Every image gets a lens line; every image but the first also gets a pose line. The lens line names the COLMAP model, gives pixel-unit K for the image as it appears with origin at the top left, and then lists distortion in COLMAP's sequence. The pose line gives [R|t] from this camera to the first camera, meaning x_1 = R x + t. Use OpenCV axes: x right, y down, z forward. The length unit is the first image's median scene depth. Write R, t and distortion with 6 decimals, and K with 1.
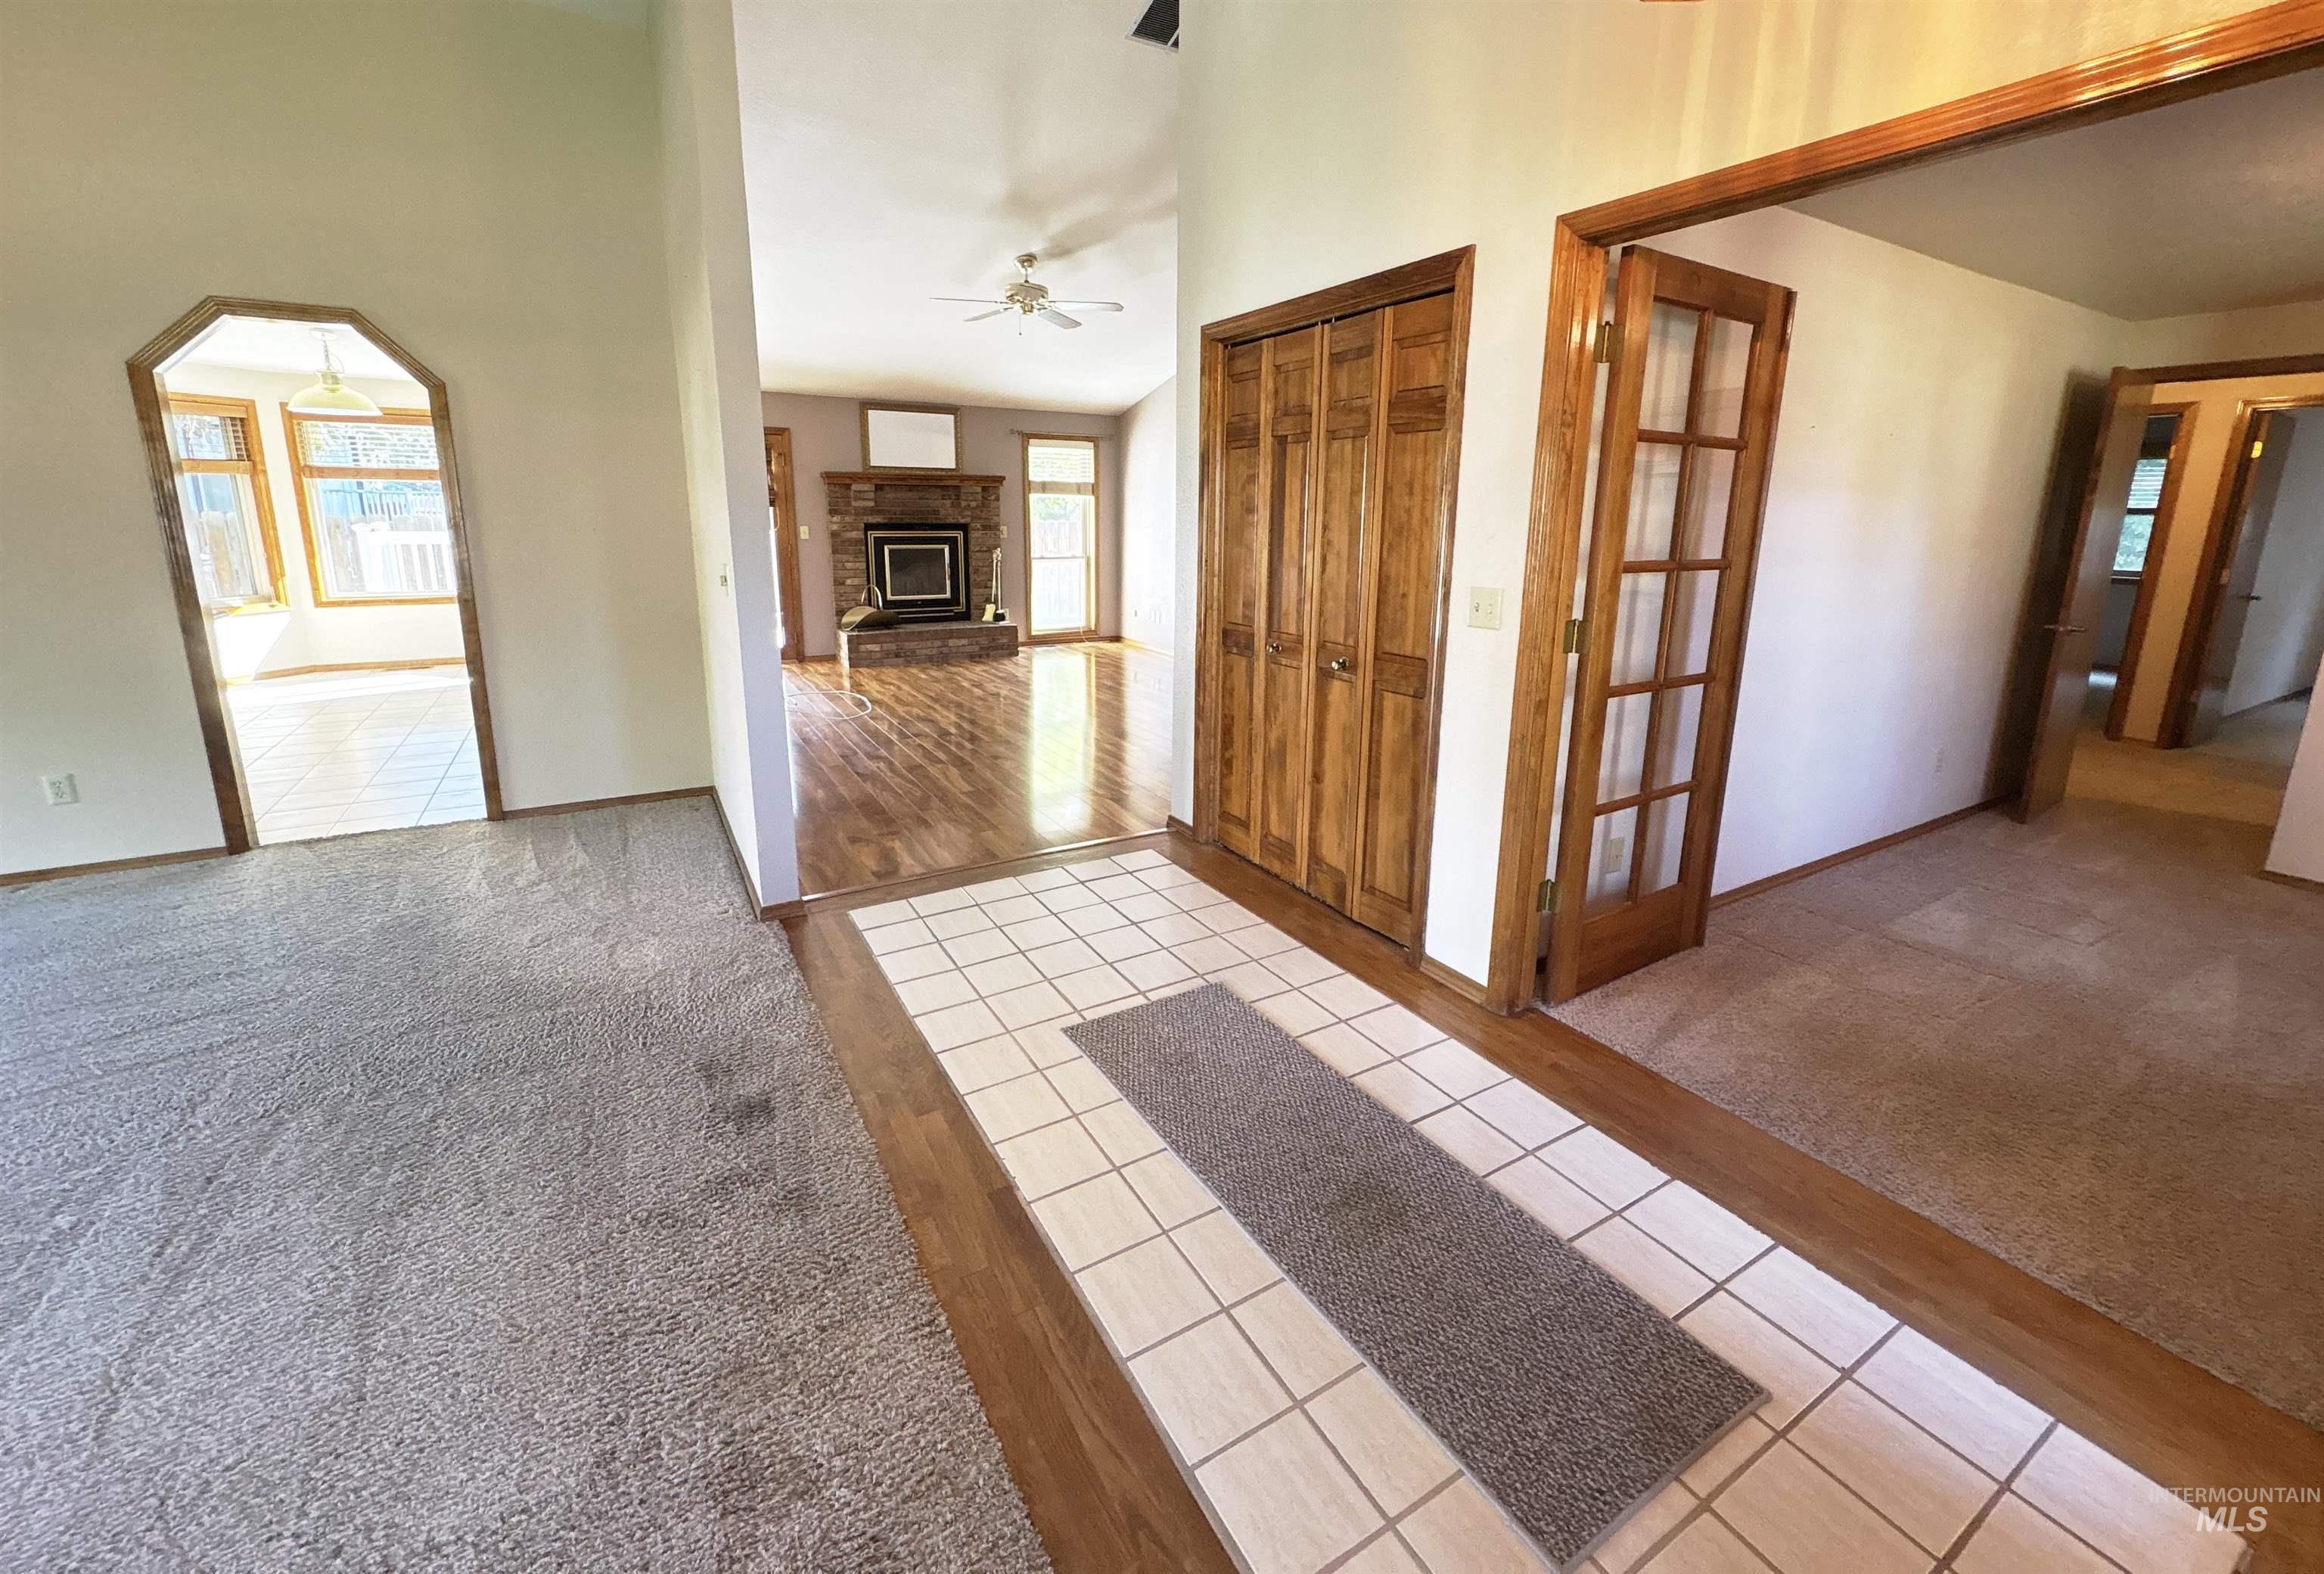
lens RADIAL K [[923.2, 0, 1158.3], [0, 923.2, 698.7], [0, 0, 1]] dist [0.000646, 0.000626]
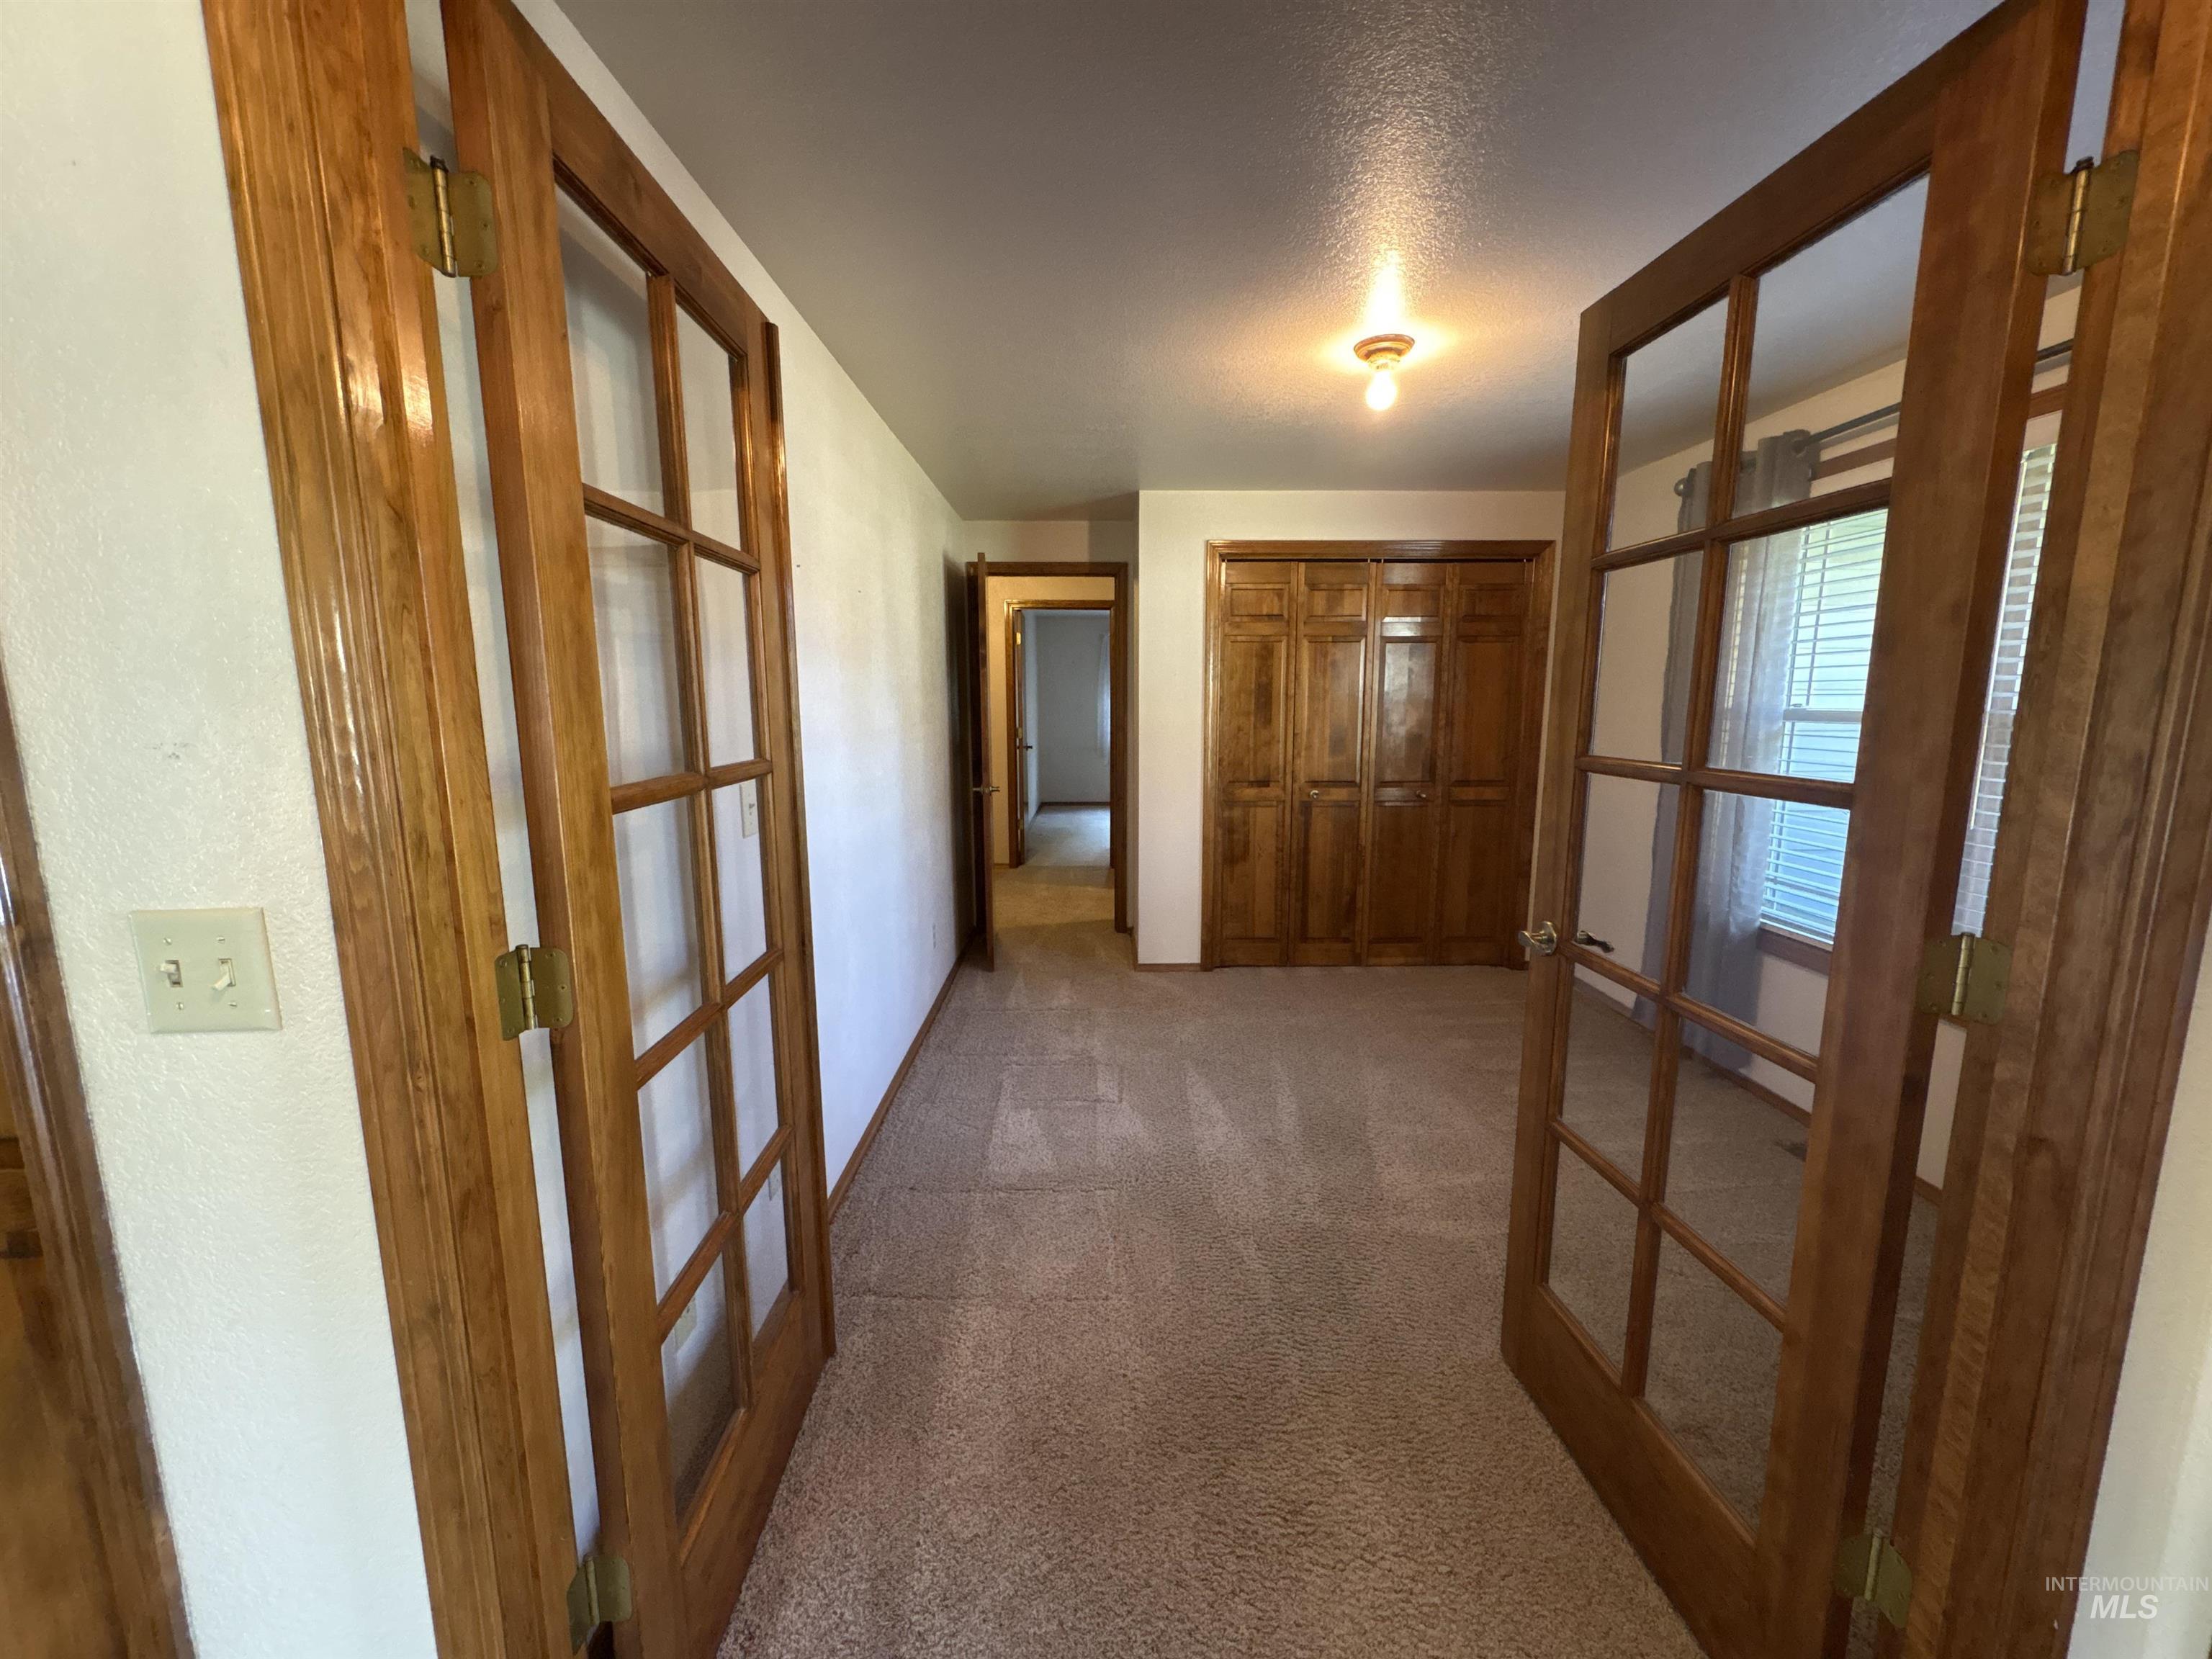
lens RADIAL K [[878.9, 0, 1111.2], [0, 878.9, 829.0], [0, 0, 1]] dist [-0.000393, 0.000672]
pose [[0.496330, -0.145074, 0.855926, 0.218402], [0.184625, 0.981023, 0.059218, -0.091900], [-0.848275, 0.128634, 0.513696, 0.486692]]
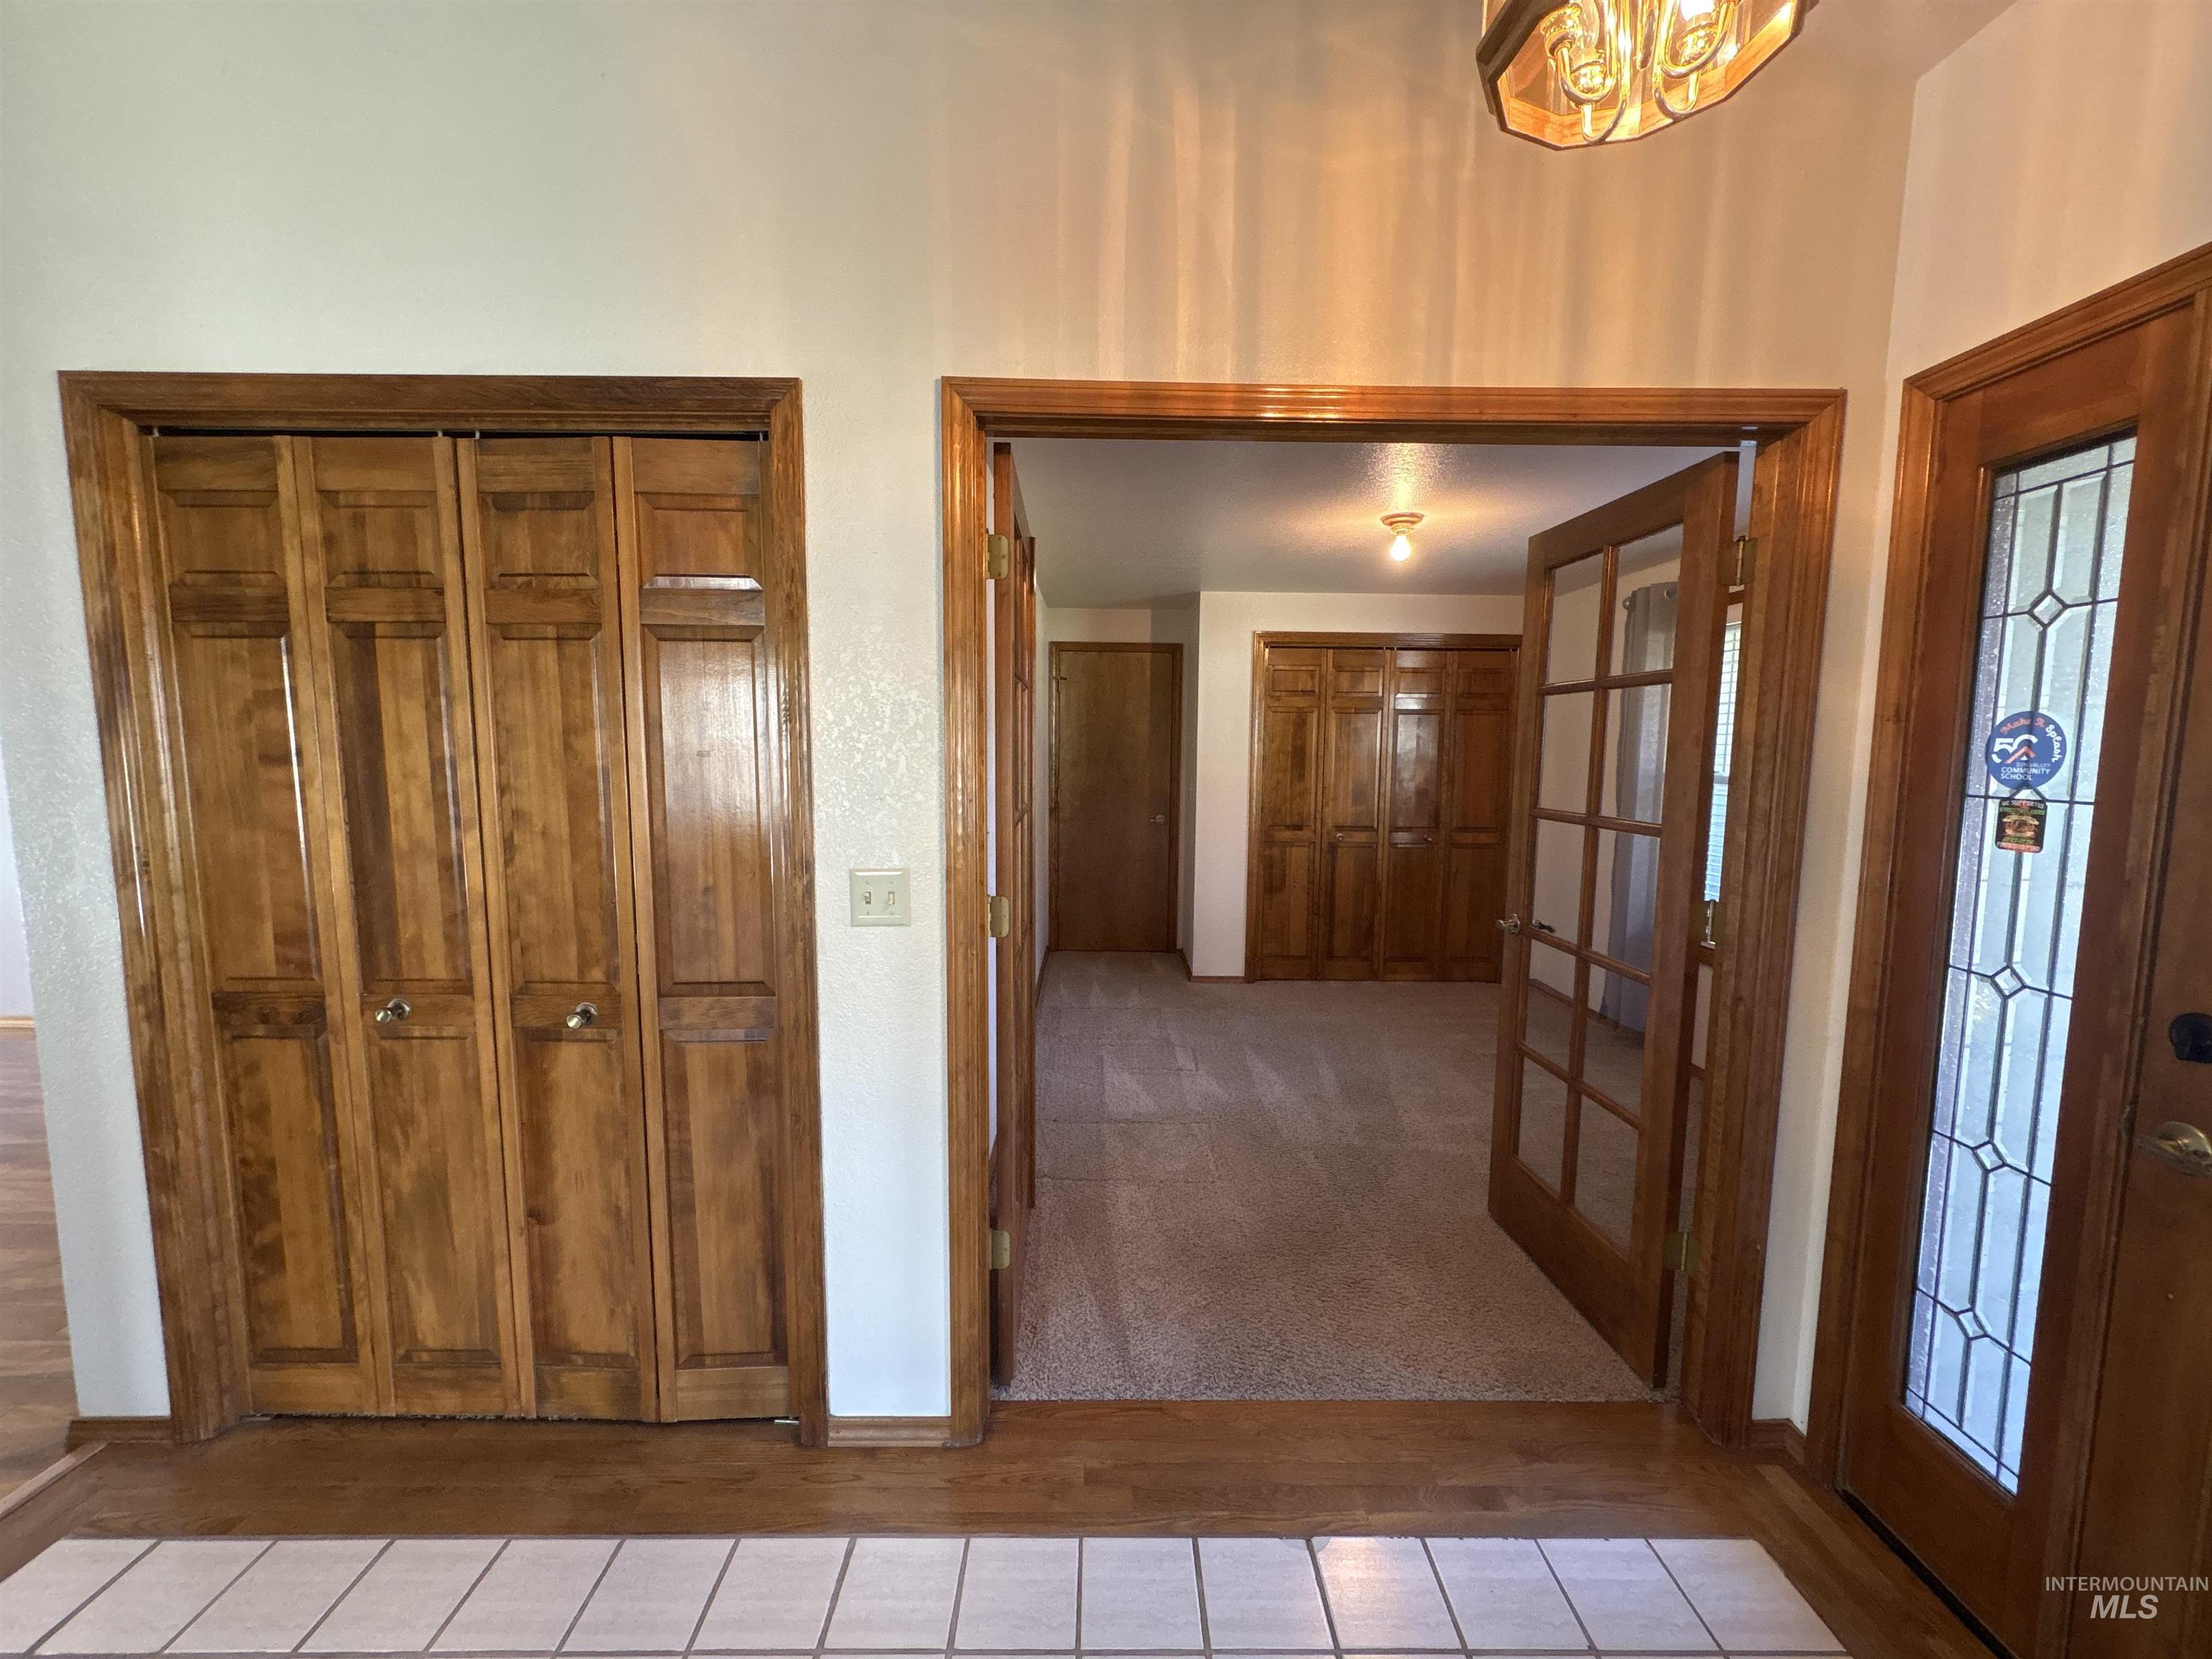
lens RADIAL K [[878.9, 0, 1113.3], [0, 878.9, 828.2], [0, 0, 1]] dist [-0.000393, 0.000672]
pose [[0.497610, -0.091975, 0.862511, -0.112347], [0.170665, 0.985307, 0.006608, -0.106724], [-0.850446, 0.143912, 0.505995, 0.431313]]
